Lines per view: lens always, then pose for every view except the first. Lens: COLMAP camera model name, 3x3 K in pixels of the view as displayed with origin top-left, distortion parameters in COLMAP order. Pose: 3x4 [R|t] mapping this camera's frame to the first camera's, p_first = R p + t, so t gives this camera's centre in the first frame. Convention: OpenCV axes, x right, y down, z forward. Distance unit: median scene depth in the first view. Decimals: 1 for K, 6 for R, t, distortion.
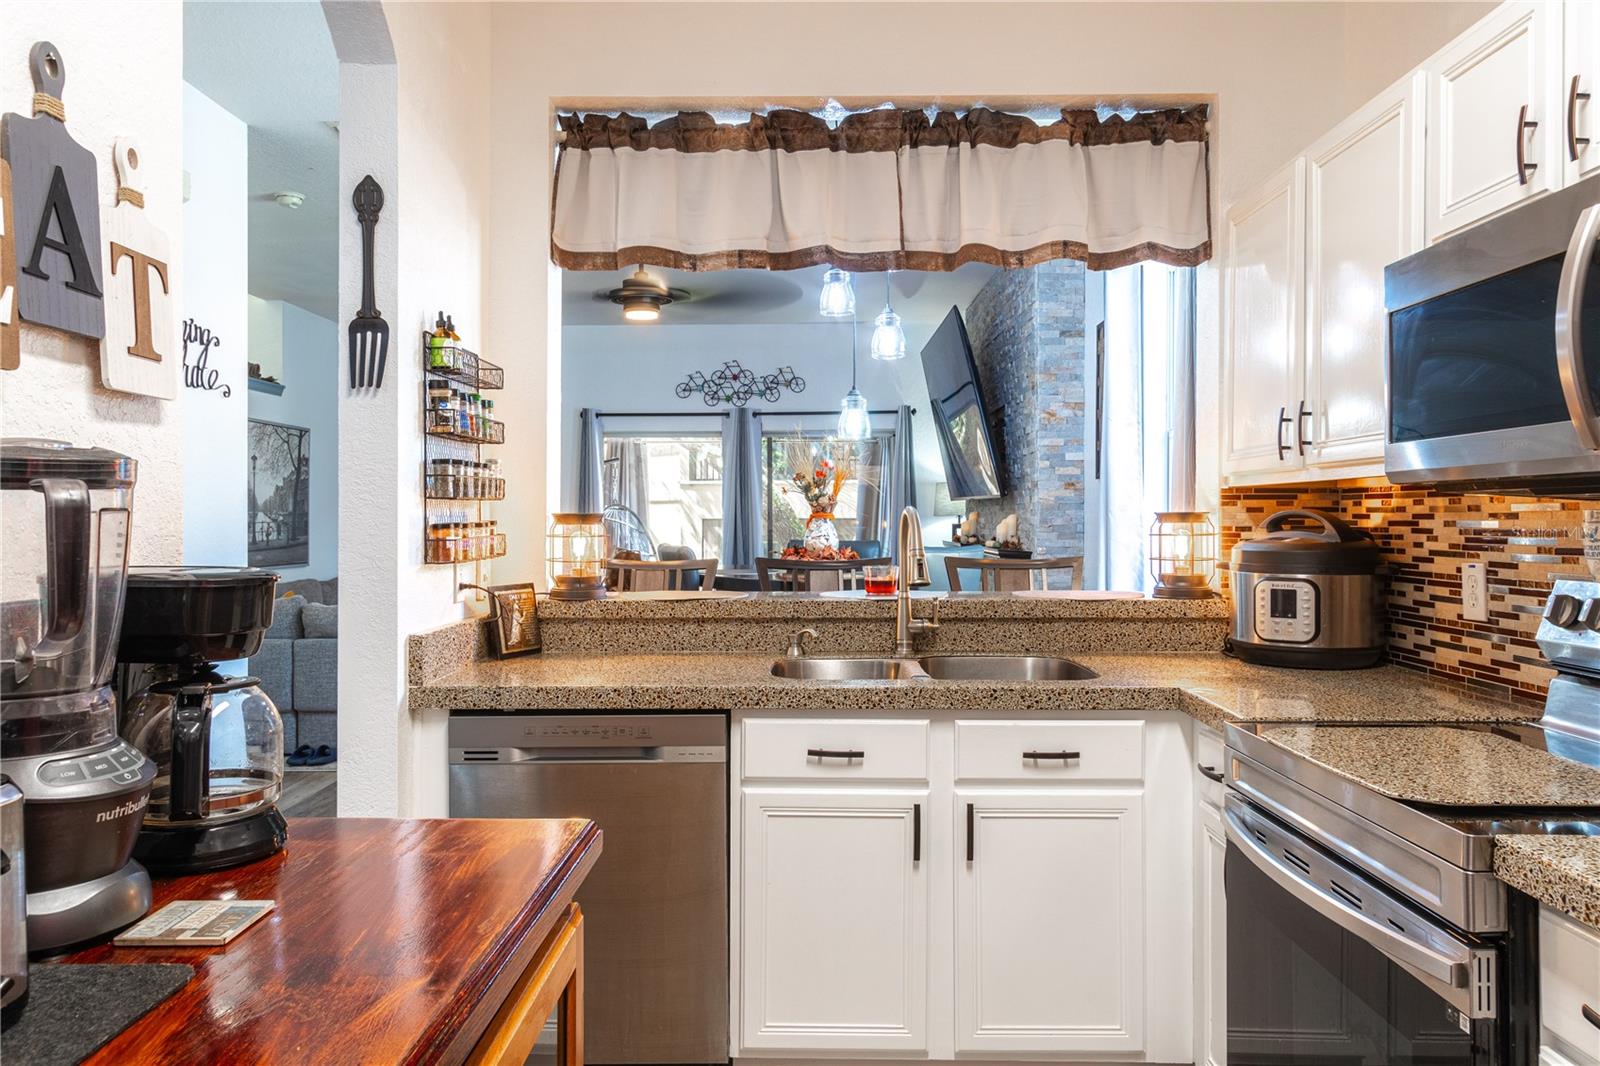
lens RADIAL K [[1153.3, 0, 799.2], [0, 1153.3, 508.5], [0, 0, 1]] dist [0.003183, 0.001696]
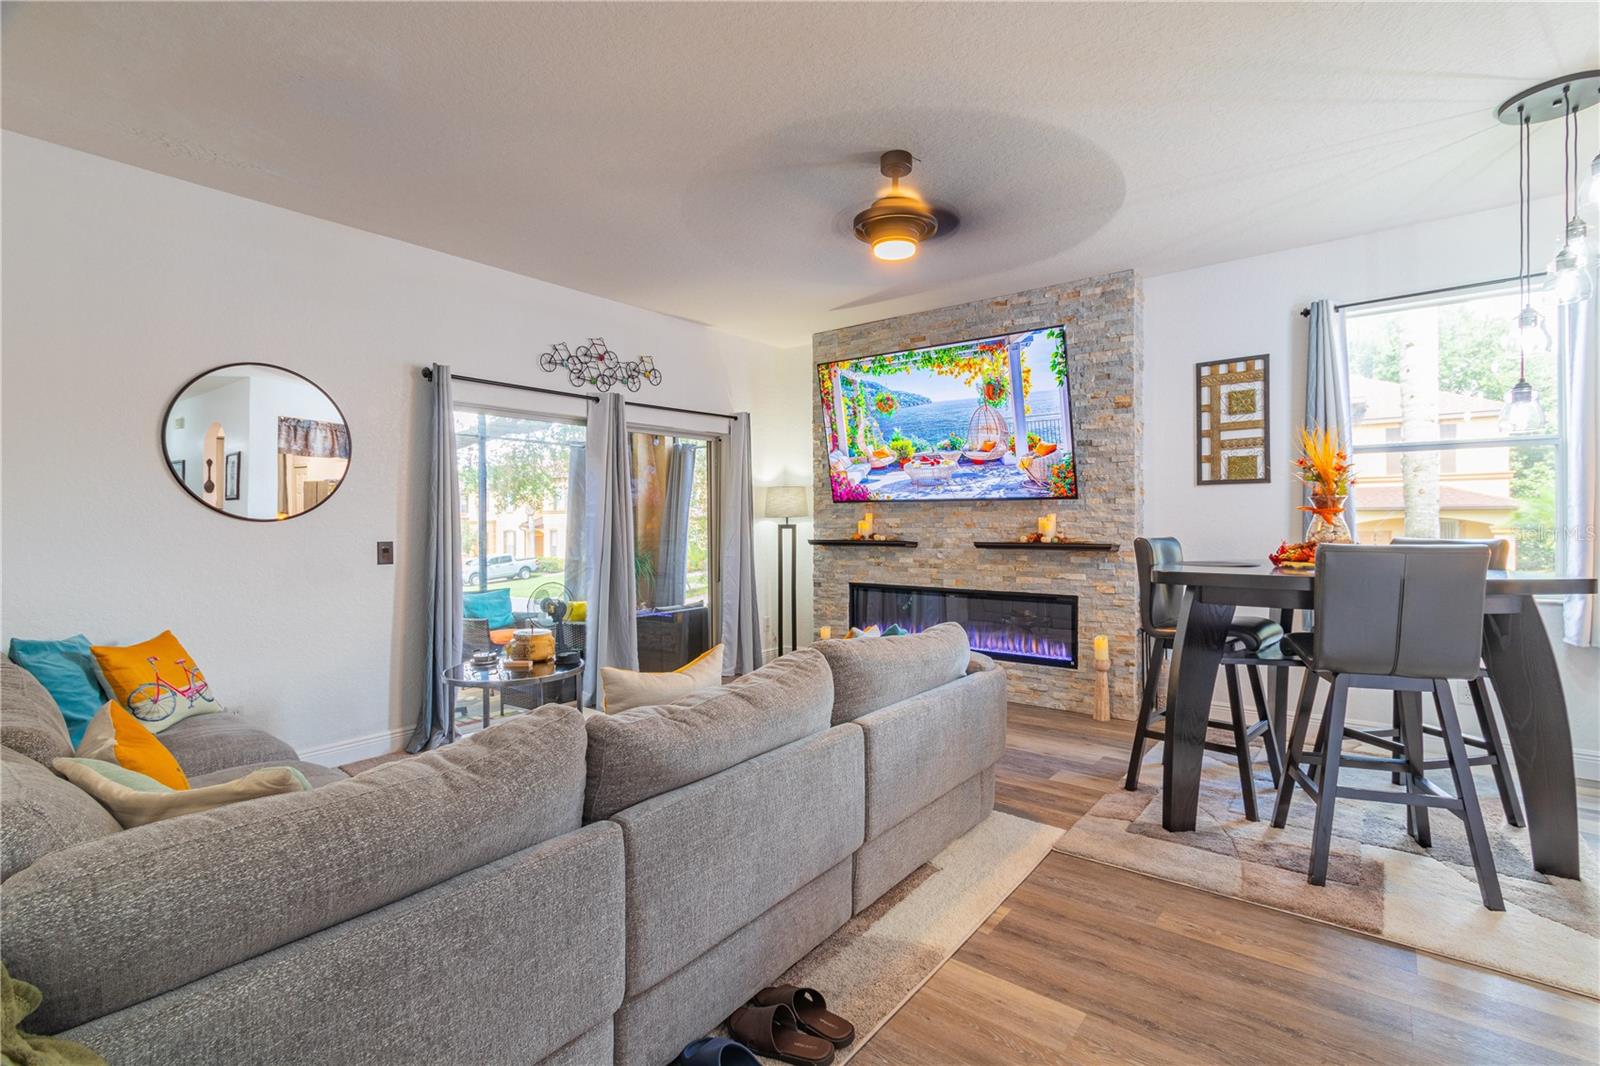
lens RADIAL K [[735.8, 0, 808.1], [0, 735.8, 521.7], [0, 0, 1]] dist [-0.003120, -0.000037]
pose [[0.599972, -0.002193, 0.800018, -1.128671], [-0.004636, 0.999970, 0.006217, 0.016314], [-0.800008, -0.007439, 0.599943, 1.505745]]
